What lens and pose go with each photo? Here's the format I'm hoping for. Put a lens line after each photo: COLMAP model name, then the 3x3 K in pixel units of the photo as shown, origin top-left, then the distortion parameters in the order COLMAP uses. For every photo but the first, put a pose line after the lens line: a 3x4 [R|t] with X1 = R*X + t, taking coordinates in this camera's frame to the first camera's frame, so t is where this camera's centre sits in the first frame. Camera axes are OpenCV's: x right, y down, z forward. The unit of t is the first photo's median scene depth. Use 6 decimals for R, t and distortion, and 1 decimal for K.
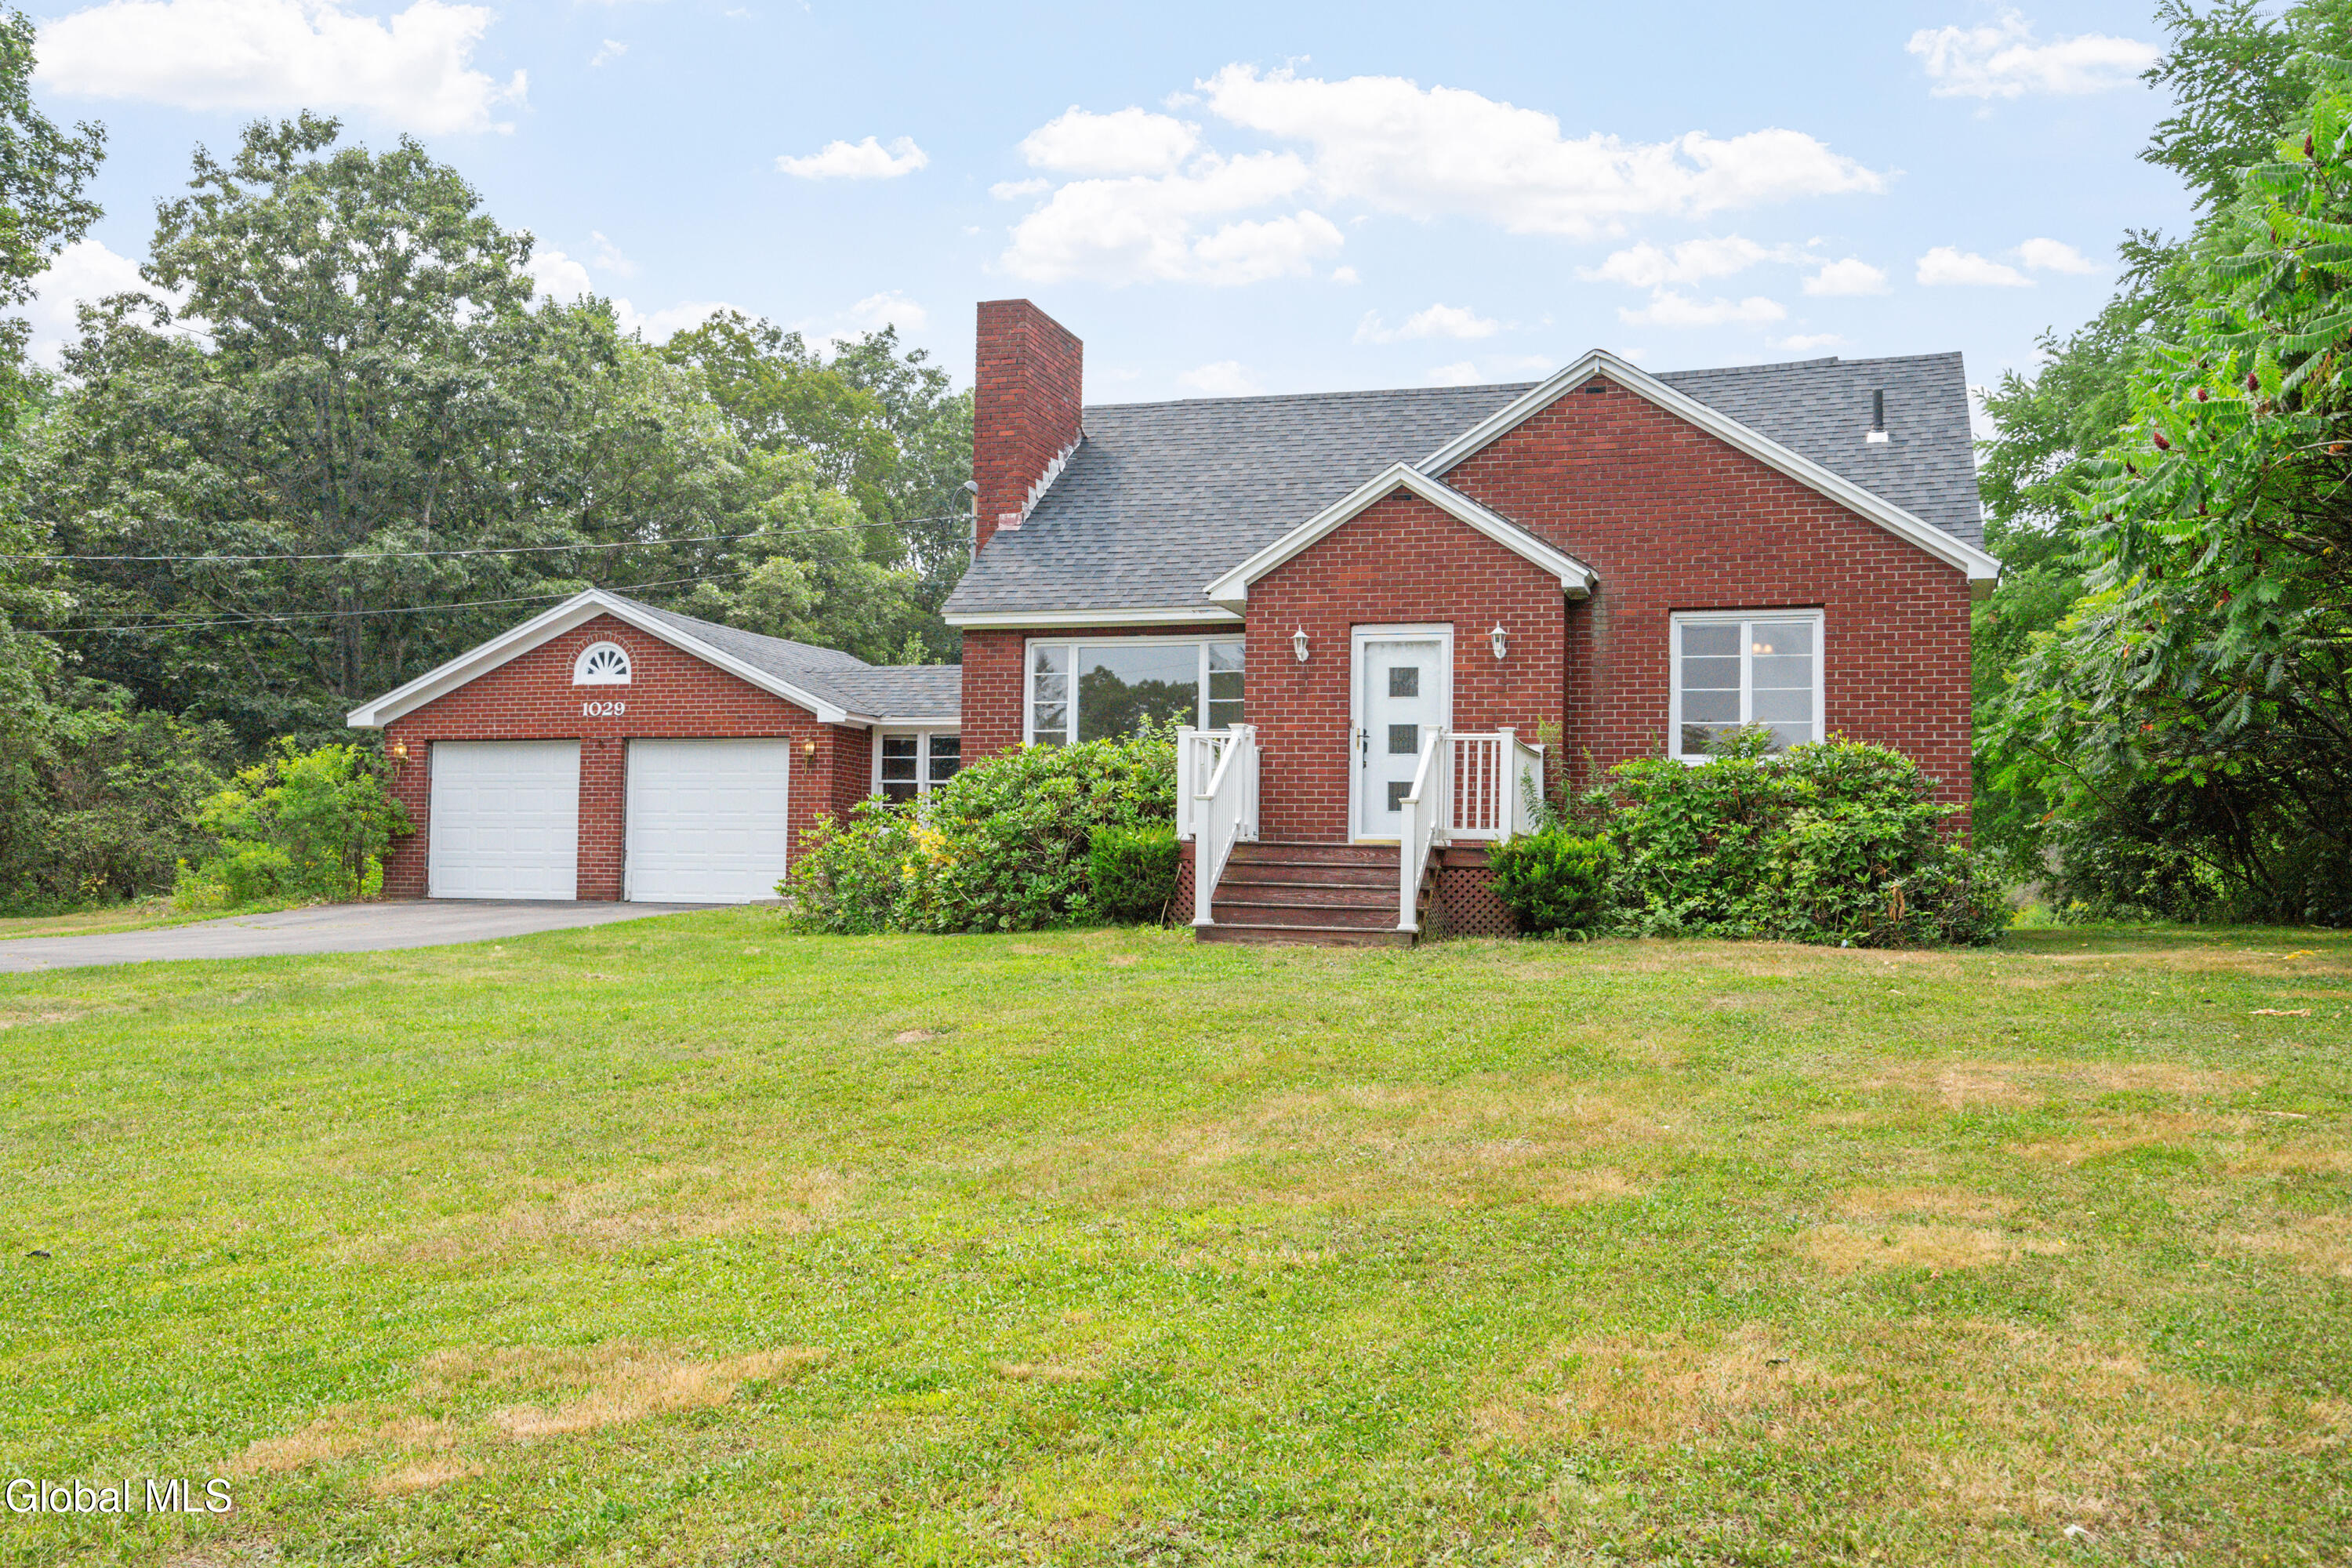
lens RADIAL K [[2151.7, 0, 1173.9], [0, 2151.7, 766.1], [0, 0, 1]] dist [-0.031993, 0.000000]
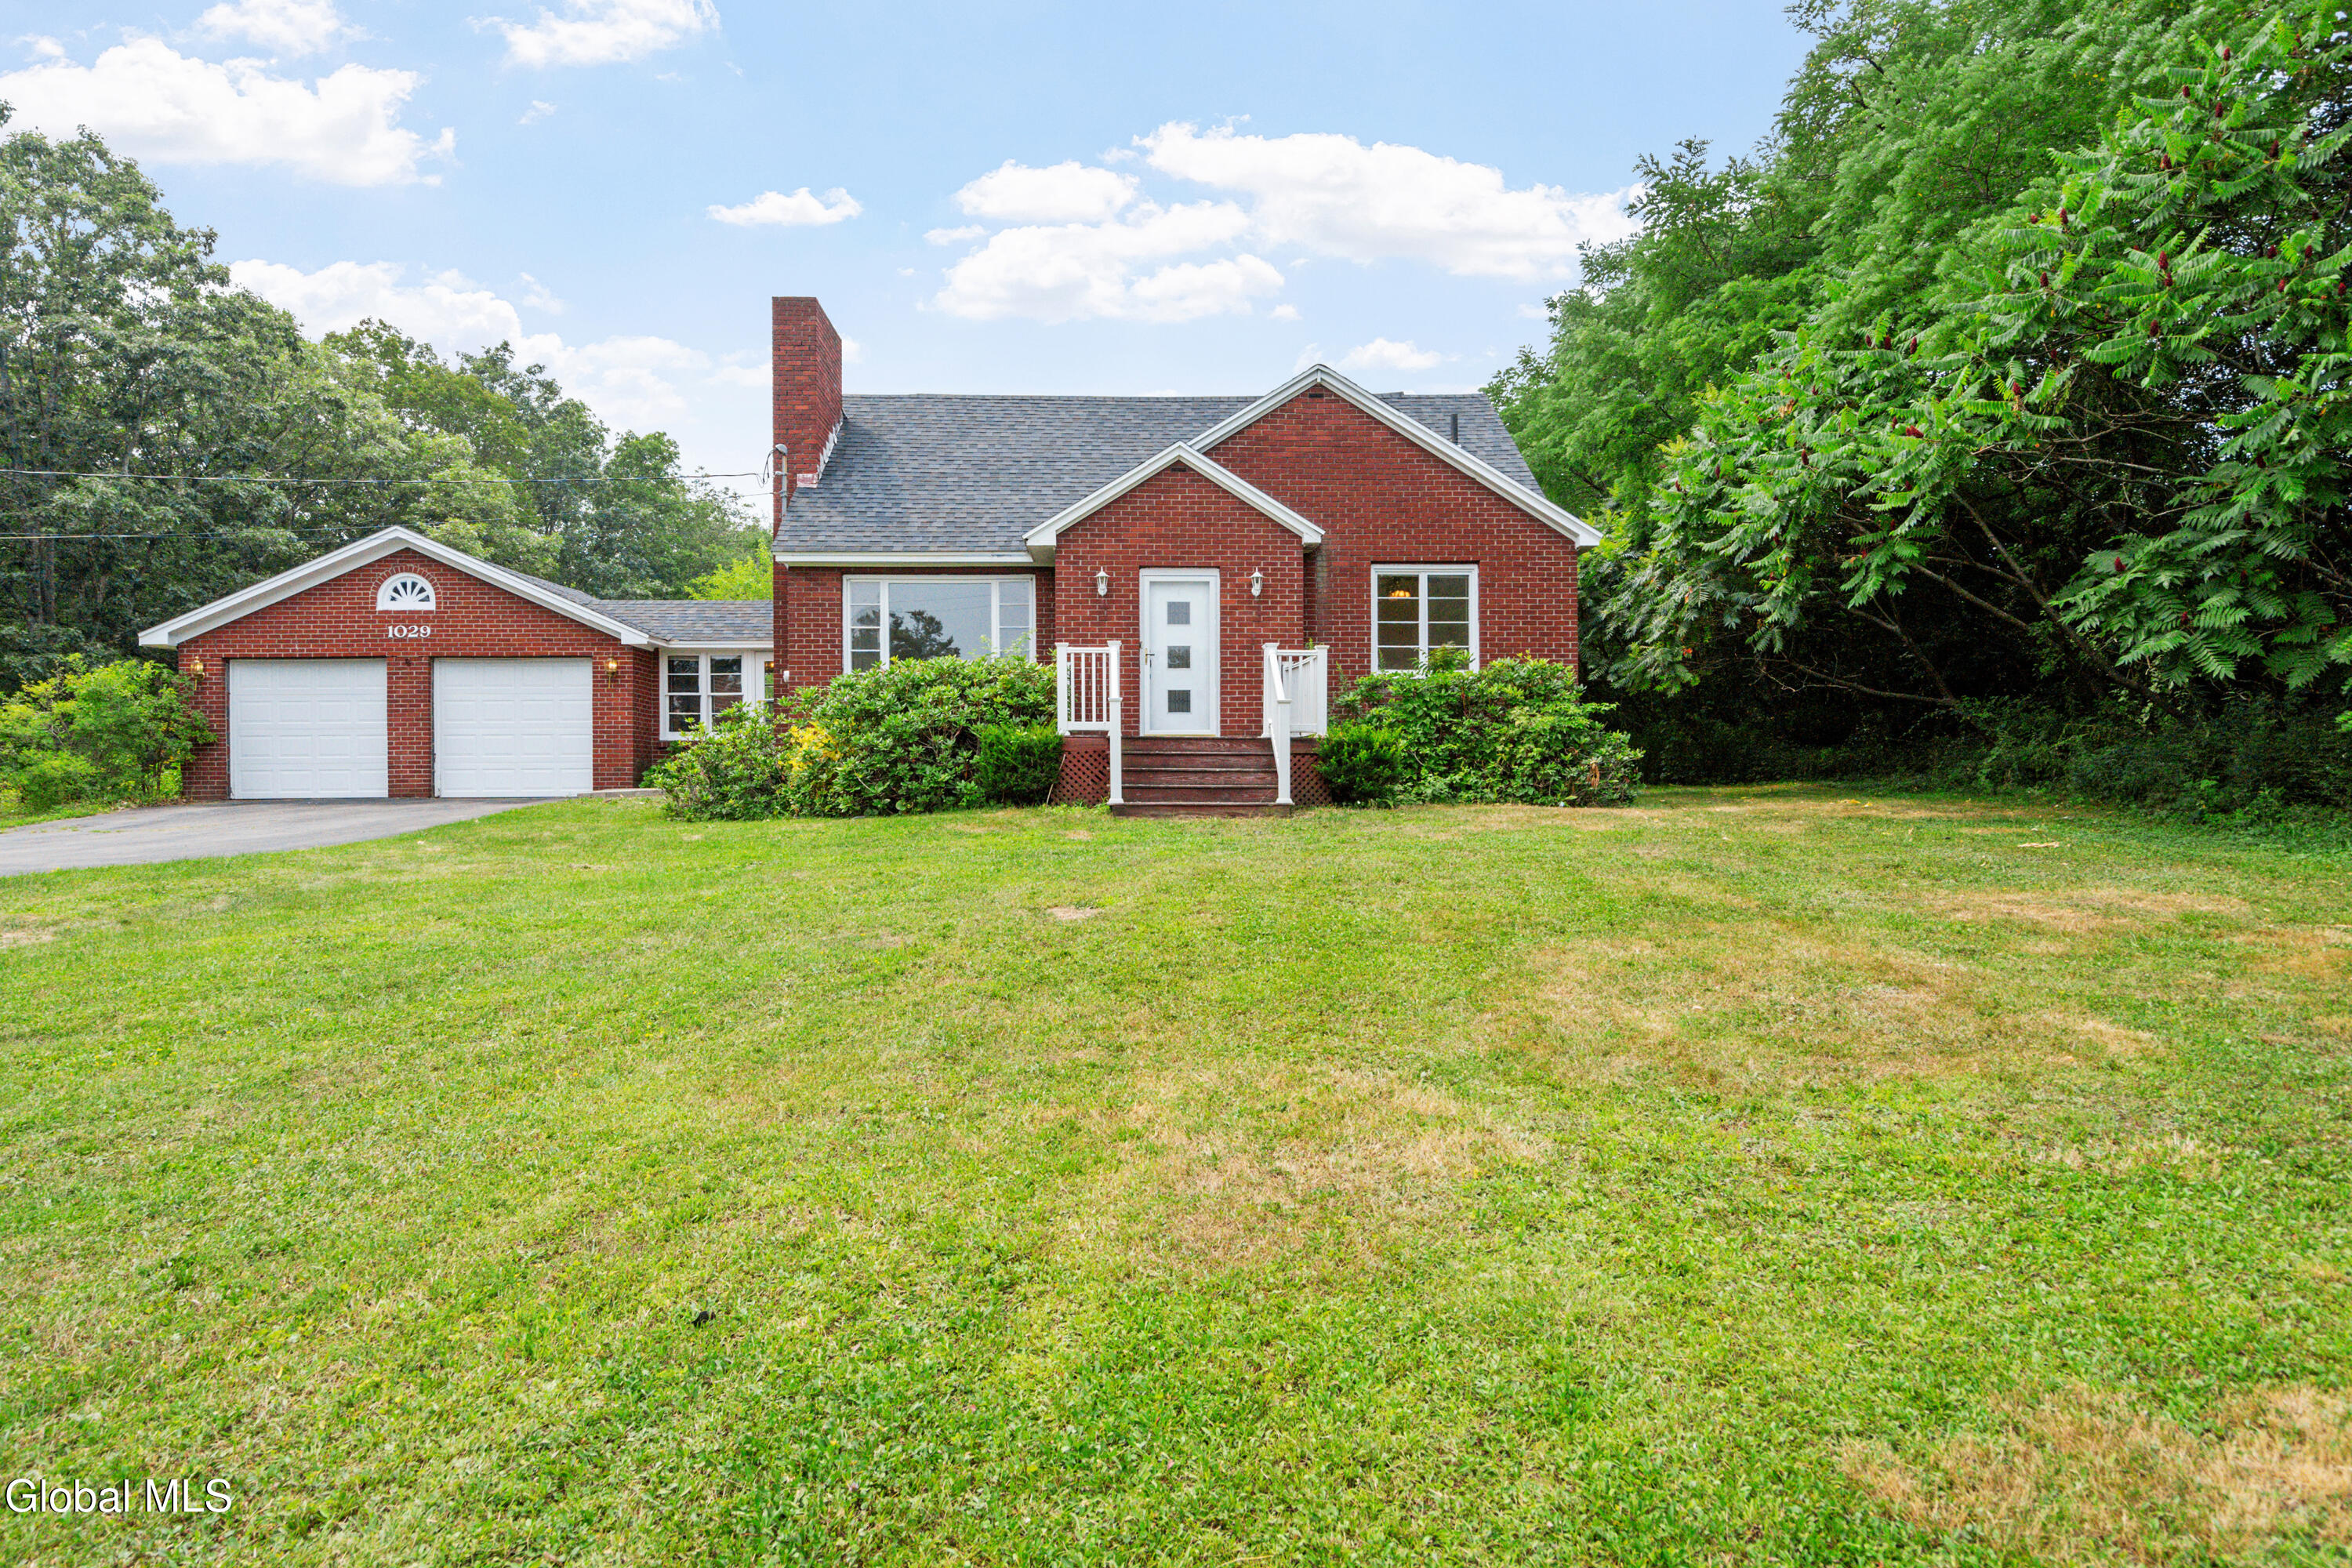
lens RADIAL K [[1417.9, 0, 1172.1], [0, 1417.9, 782.7], [0, 0, 1]] dist [-0.016842, 0.007208]
pose [[0.937151, -0.022976, 0.348167, -0.155094], [0.000710, 0.997953, 0.063947, 0.006582], [-0.348924, -0.059681, 0.935249, 0.150282]]
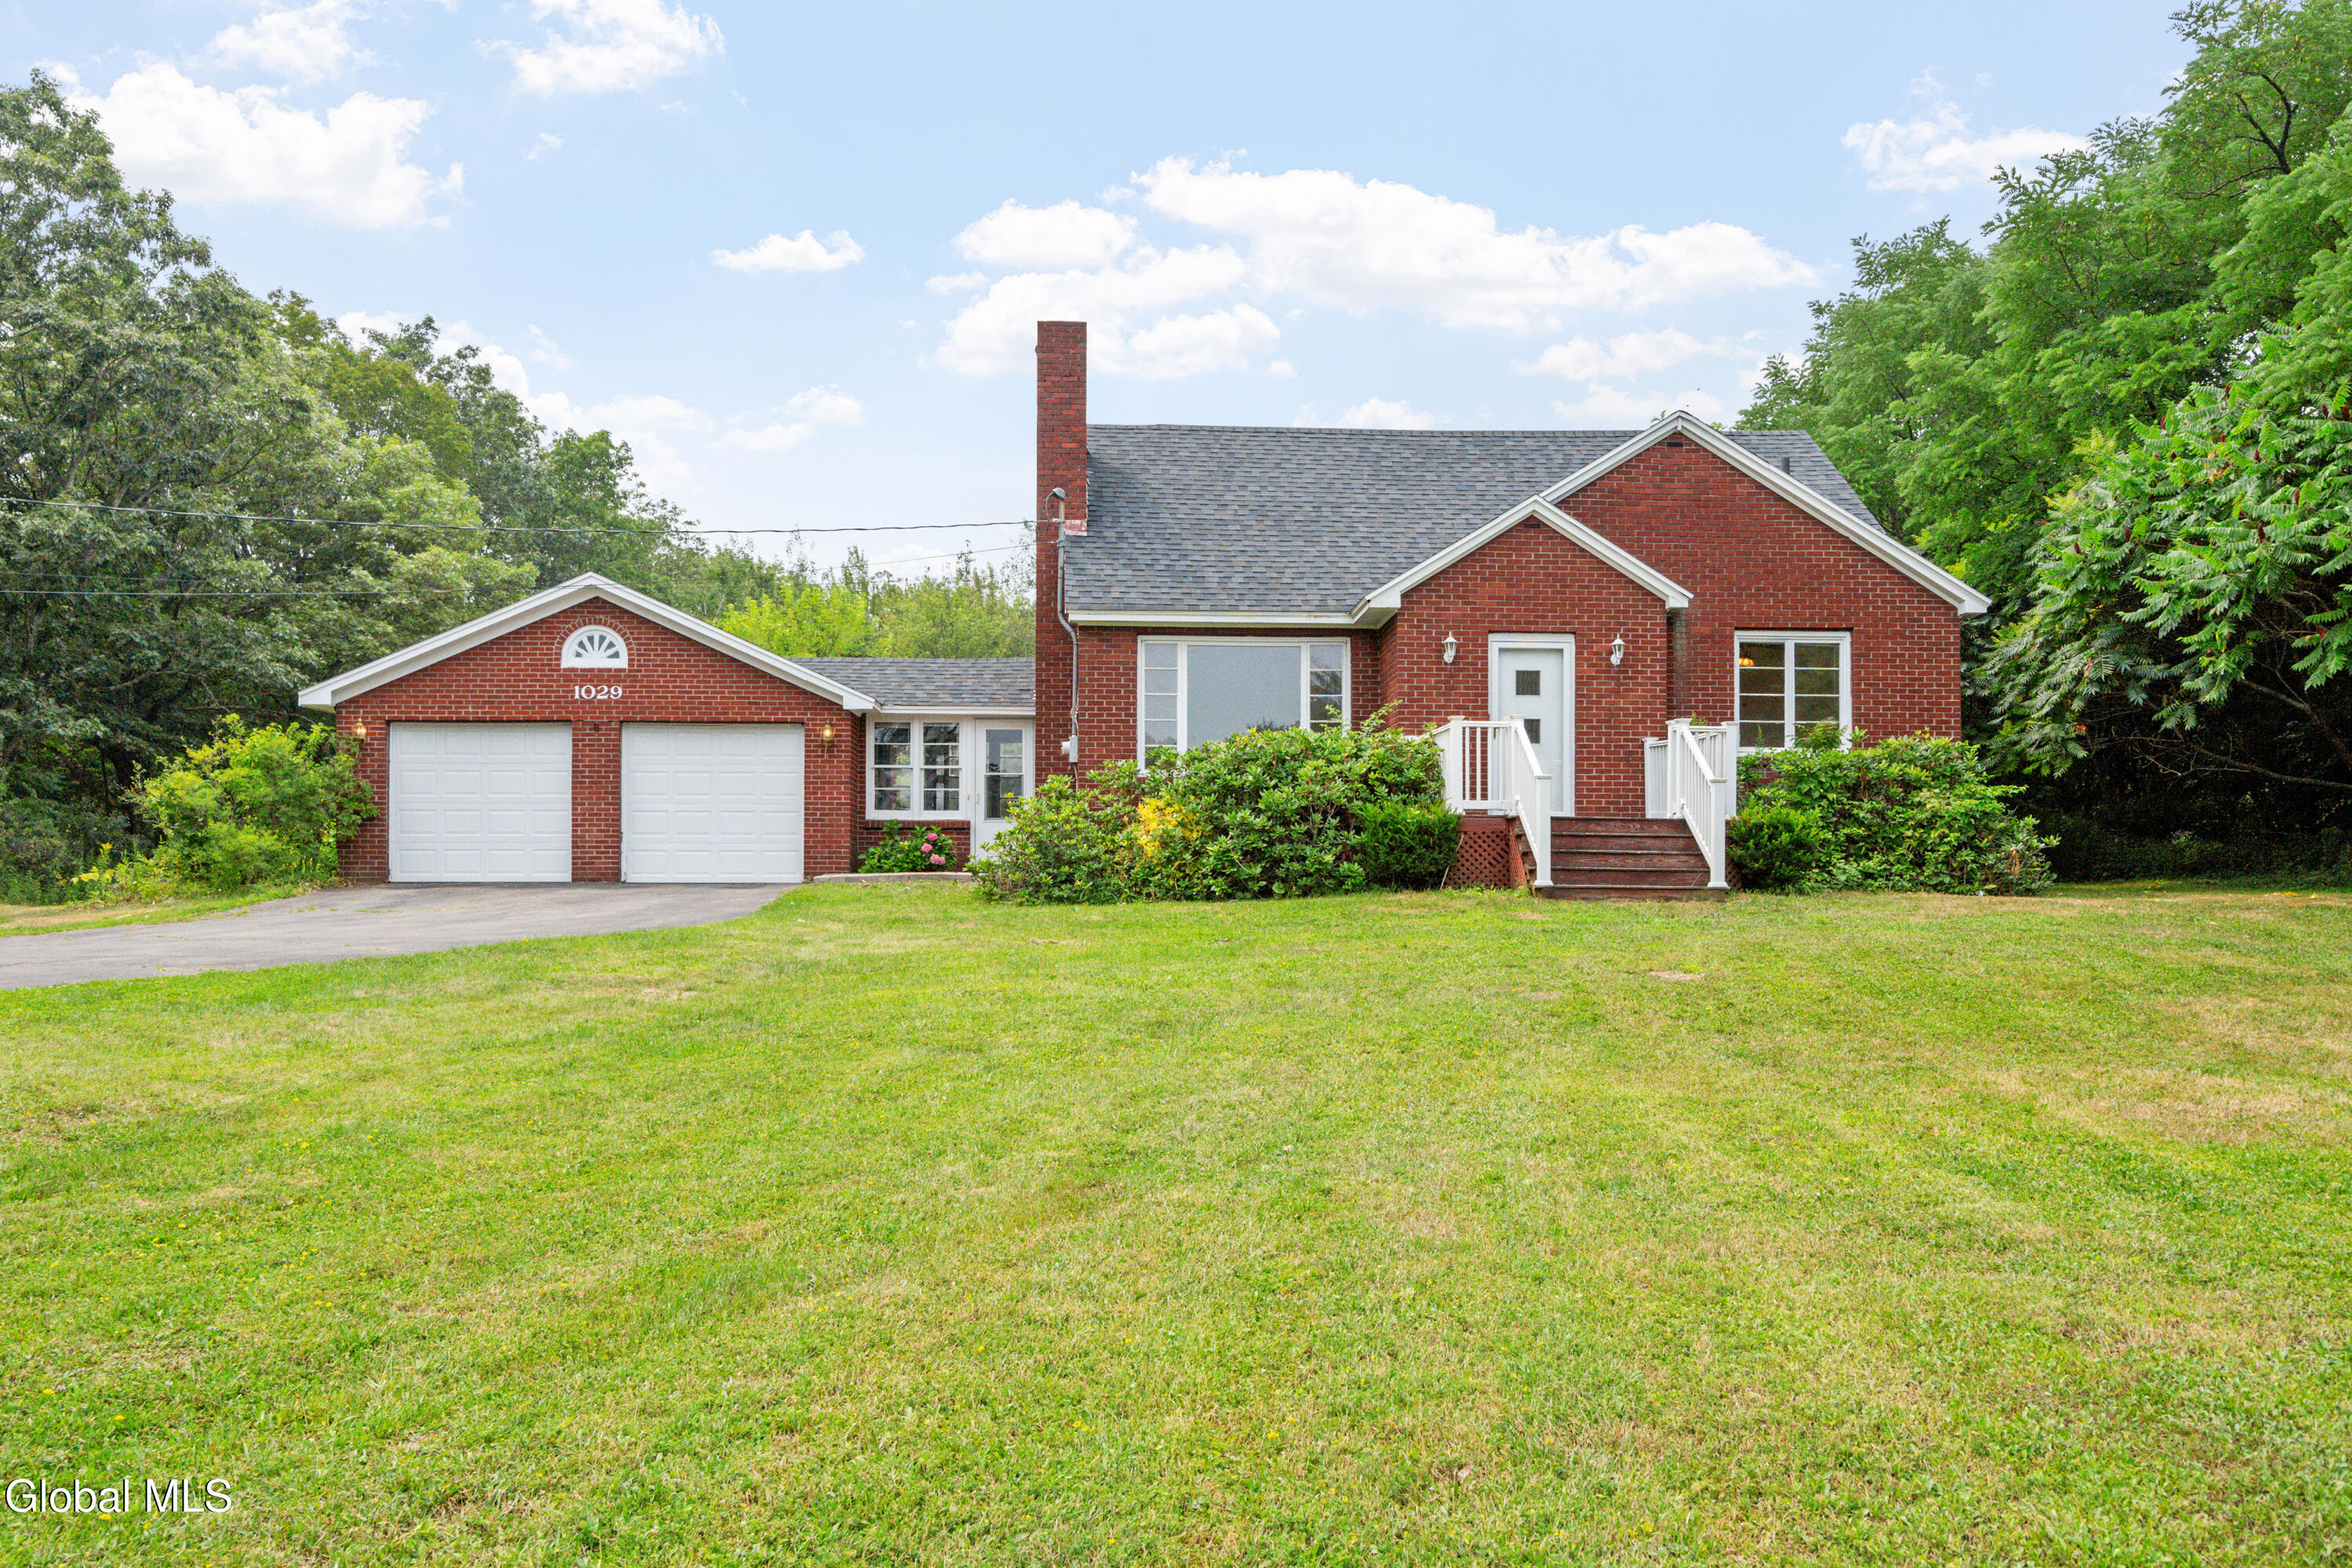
lens RADIAL K [[1941.6, 0, 1136.3], [0, 1941.6, 850.3], [0, 0, 1]] dist [-0.004043, -0.020804]
pose [[0.936232, -0.007335, 0.351305, -0.368031], [-0.007845, 0.999097, 0.041769, 0.007812], [-0.351294, -0.041861, 0.935329, 0.057807]]
